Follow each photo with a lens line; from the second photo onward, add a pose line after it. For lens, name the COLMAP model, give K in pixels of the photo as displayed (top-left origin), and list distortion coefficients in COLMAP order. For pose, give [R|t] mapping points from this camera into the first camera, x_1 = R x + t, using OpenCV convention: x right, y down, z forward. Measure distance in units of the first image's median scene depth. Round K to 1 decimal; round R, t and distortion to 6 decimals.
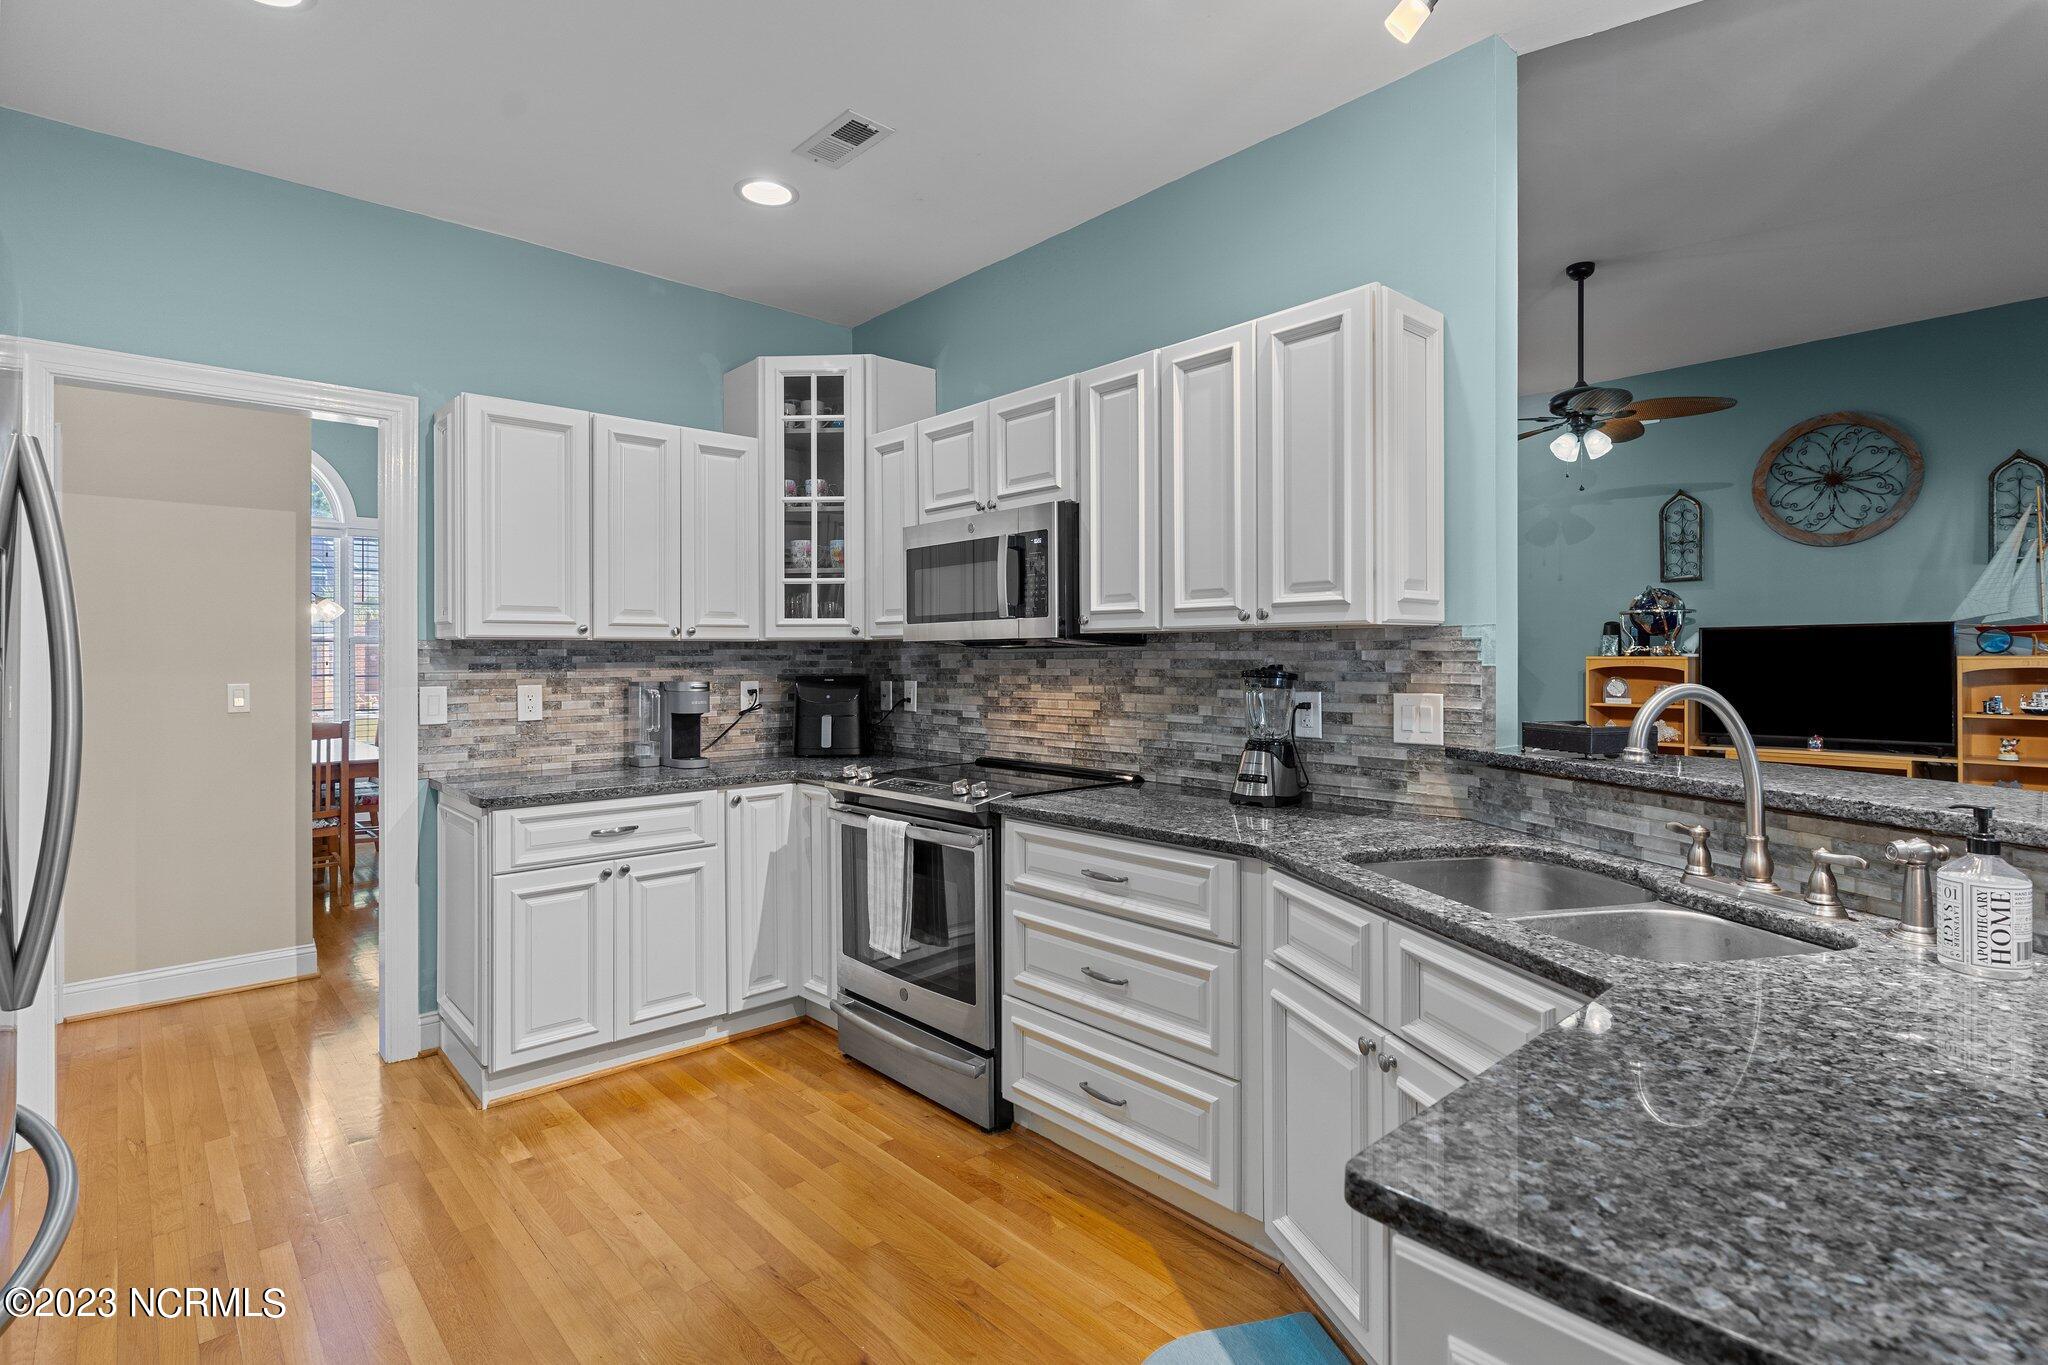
lens RADIAL K [[975.0, 0, 1031.3], [0, 975.0, 663.1], [0, 0, 1]] dist [0.000250, -0.001173]
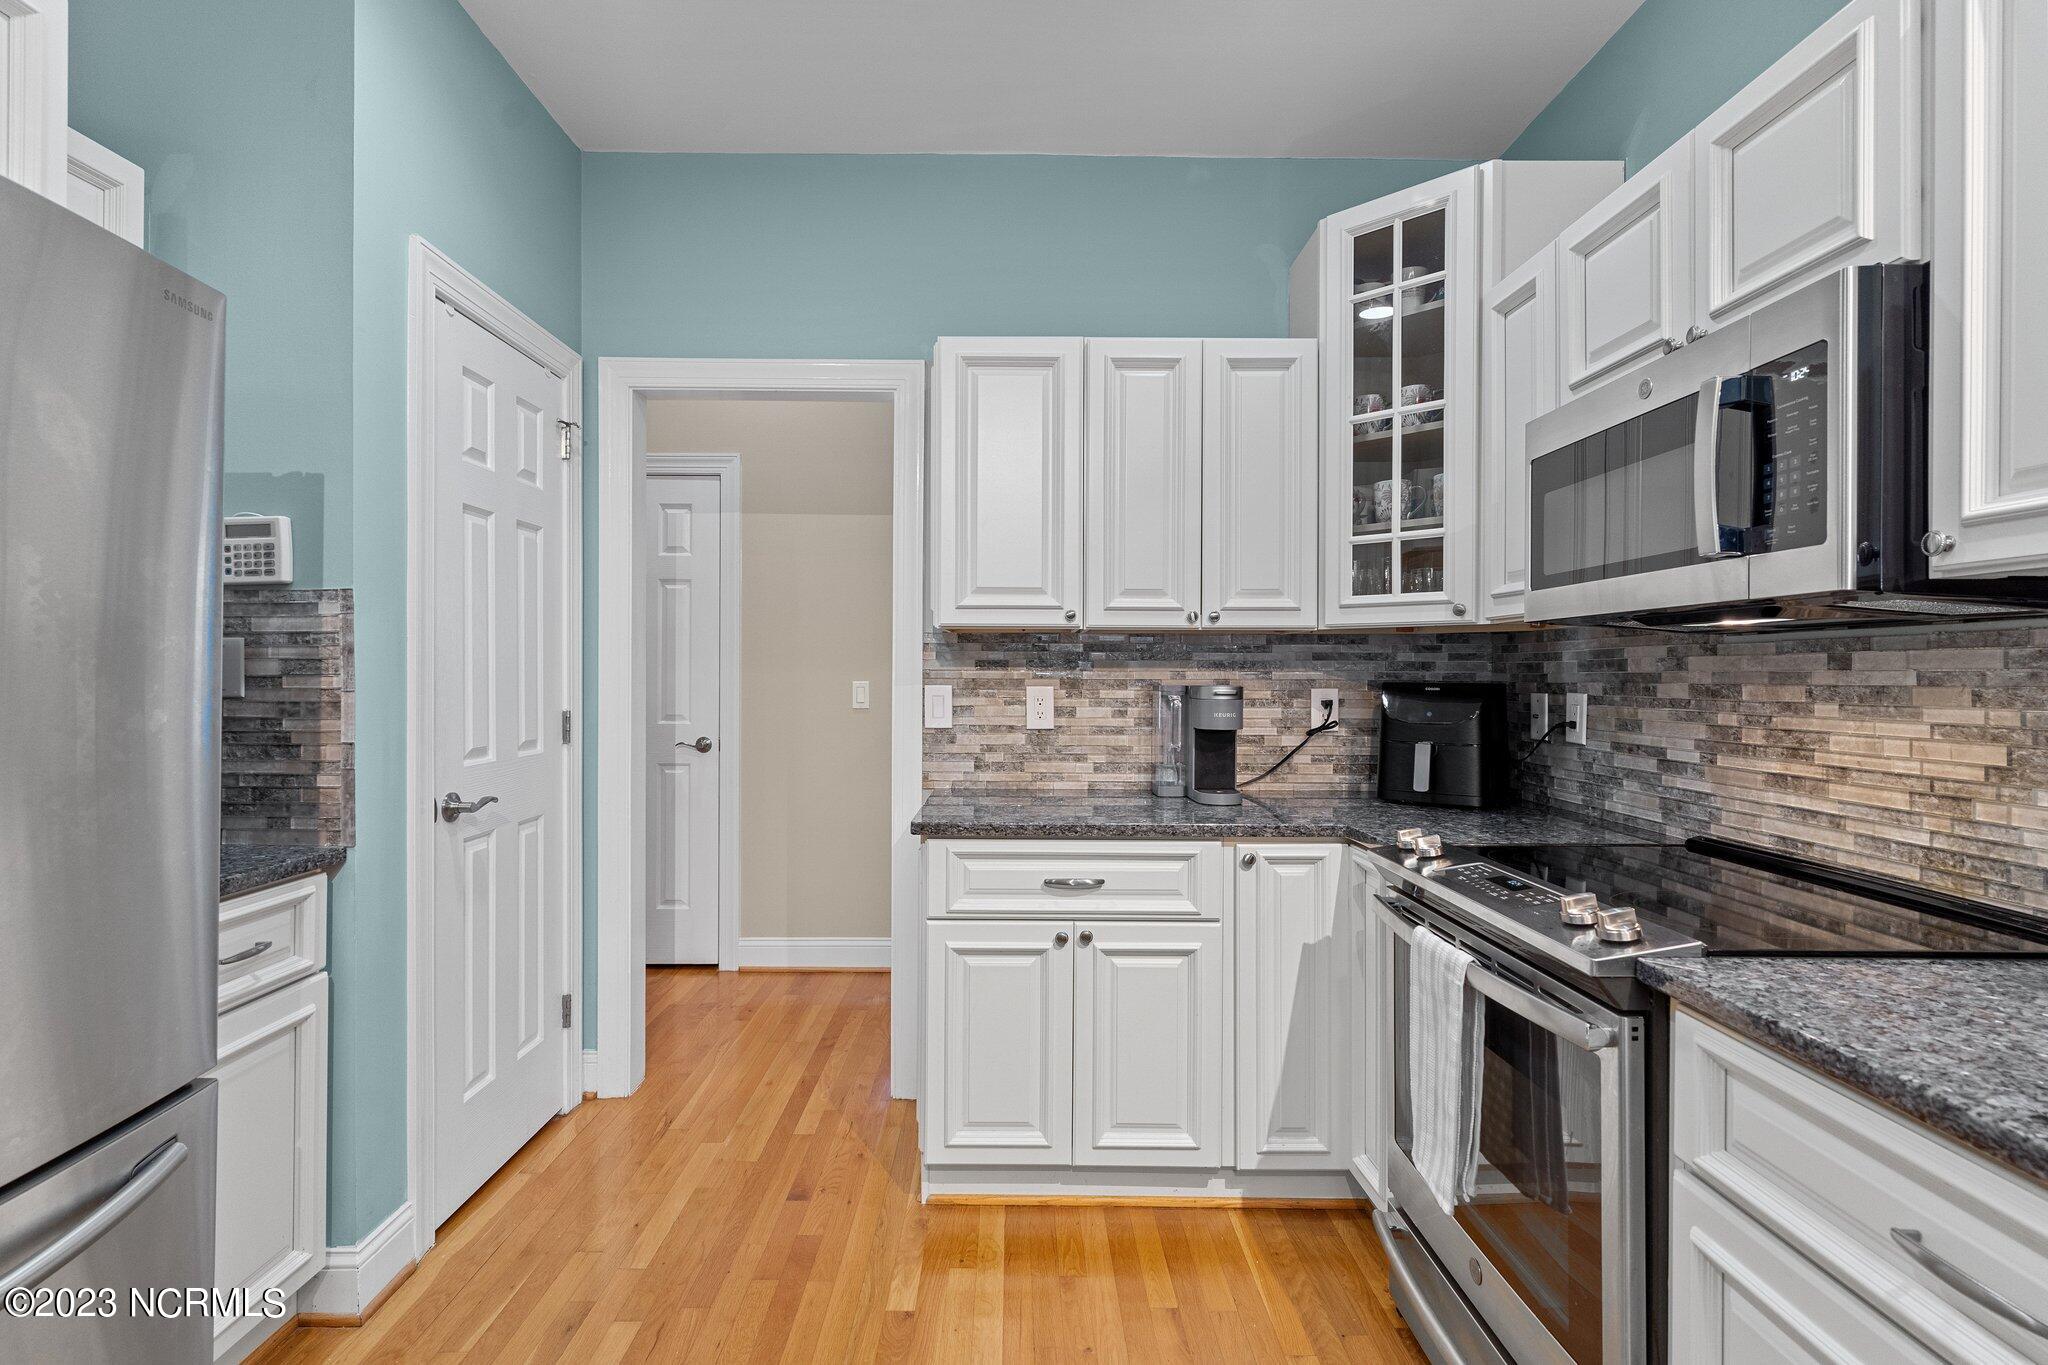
lens RADIAL K [[975.0, 0, 1022.4], [0, 975.0, 672.3], [0, 0, 1]] dist [0.000250, -0.001173]
pose [[0.735646, 0.007634, -0.677323, 0.042287], [-0.011411, 0.999934, -0.001124, 0.012138], [0.677270, 0.008556, 0.735685, 0.394144]]
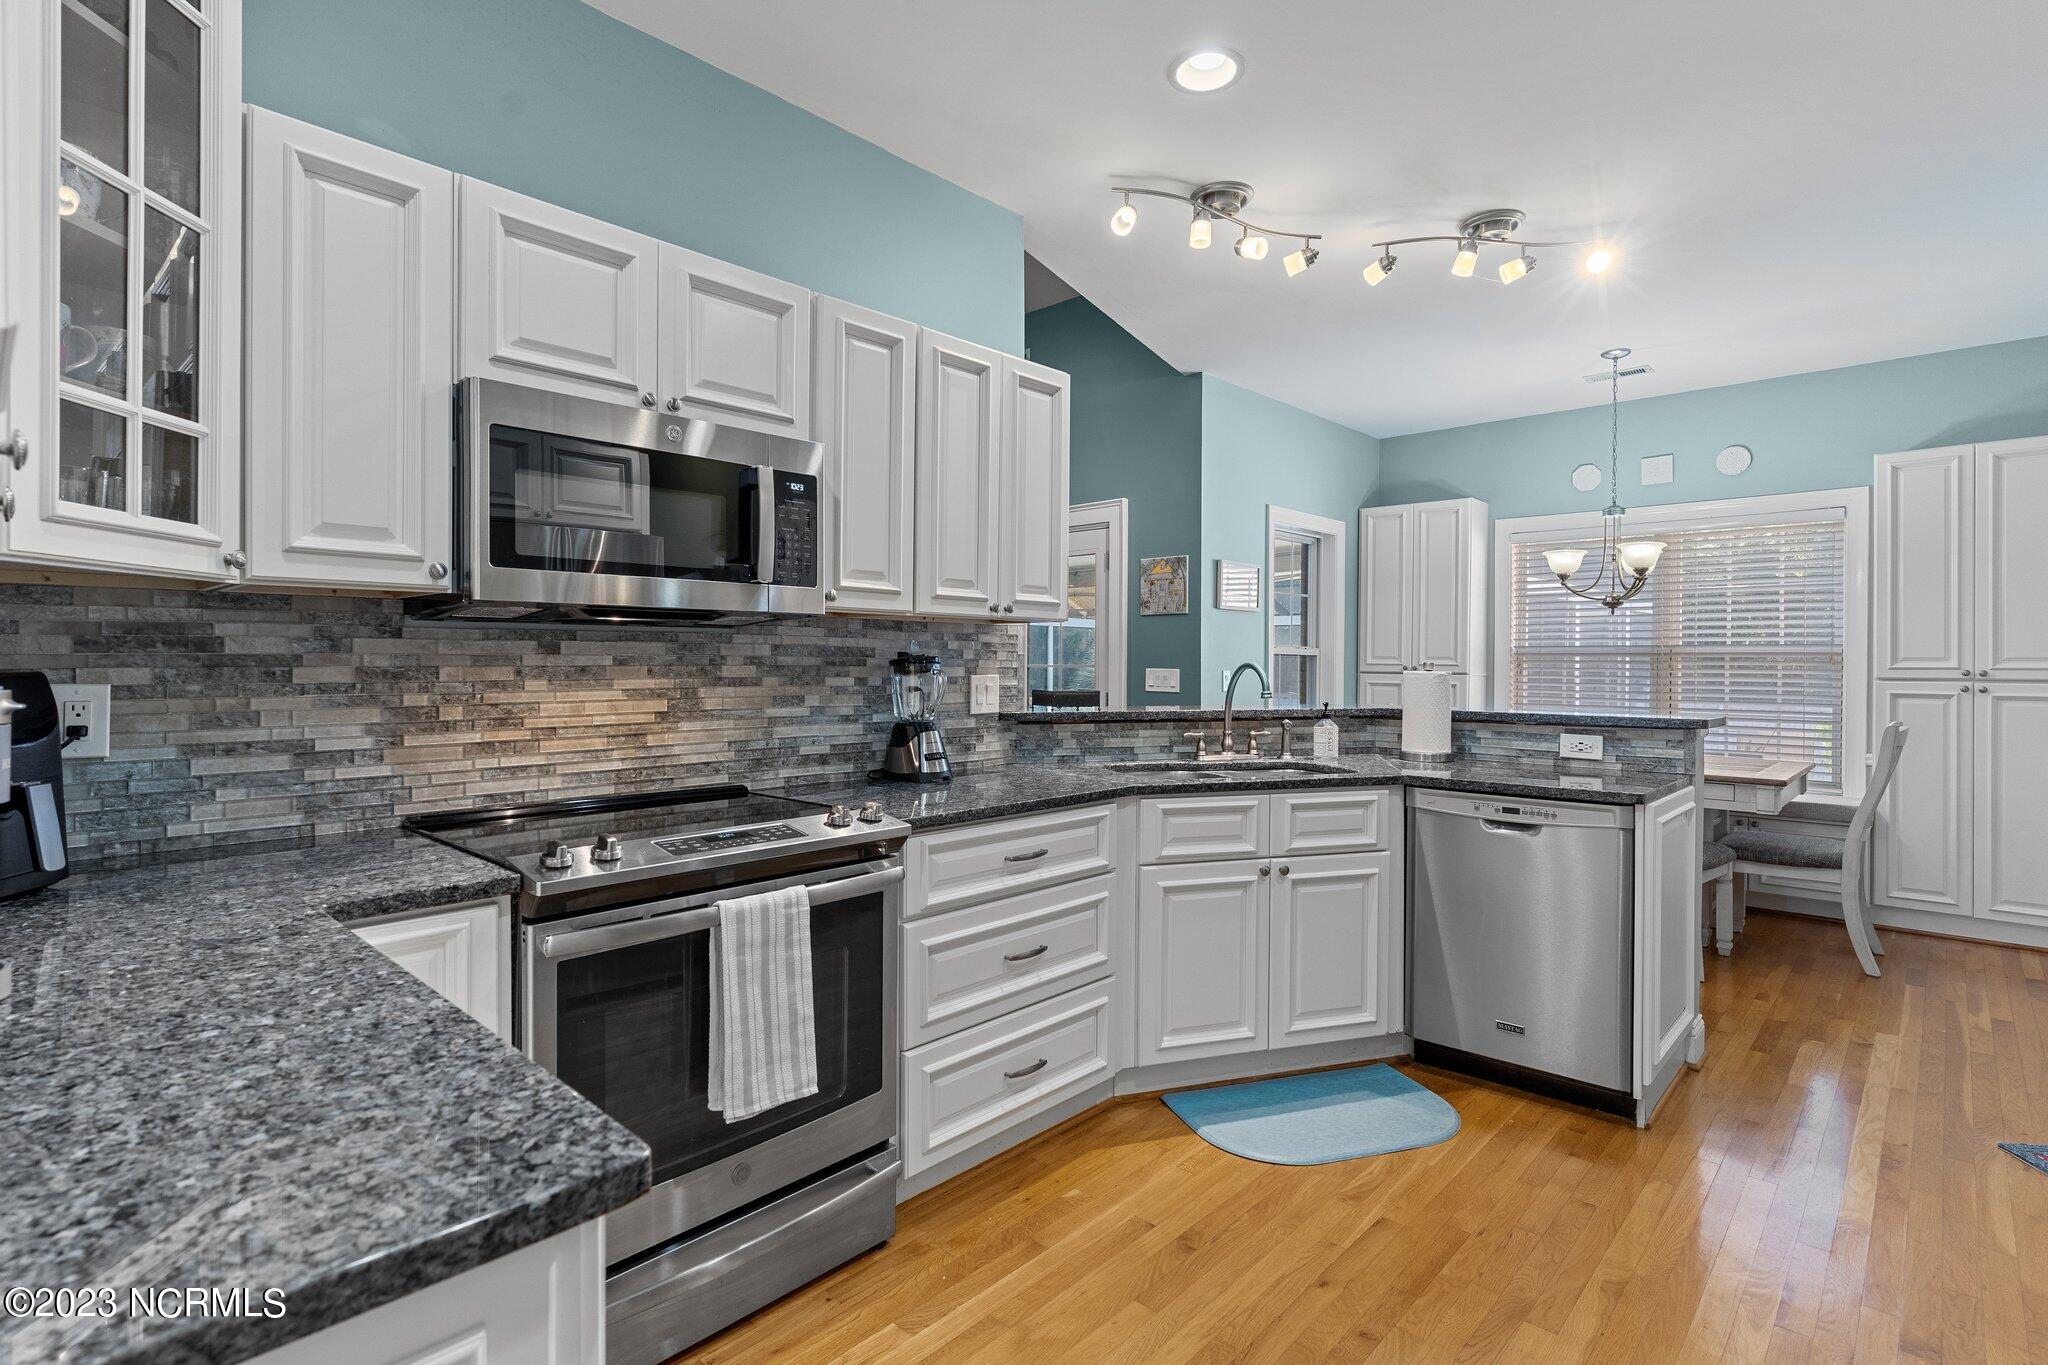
lens RADIAL K [[975.0, 0, 1017.2], [0, 975.0, 670.2], [0, 0, 1]] dist [0.000250, -0.001173]
pose [[-0.055946, -0.004861, 0.998422, -0.691216], [0.002381, 0.999985, 0.005002, 0.014006], [-0.998431, 0.002657, -0.055934, 0.779086]]
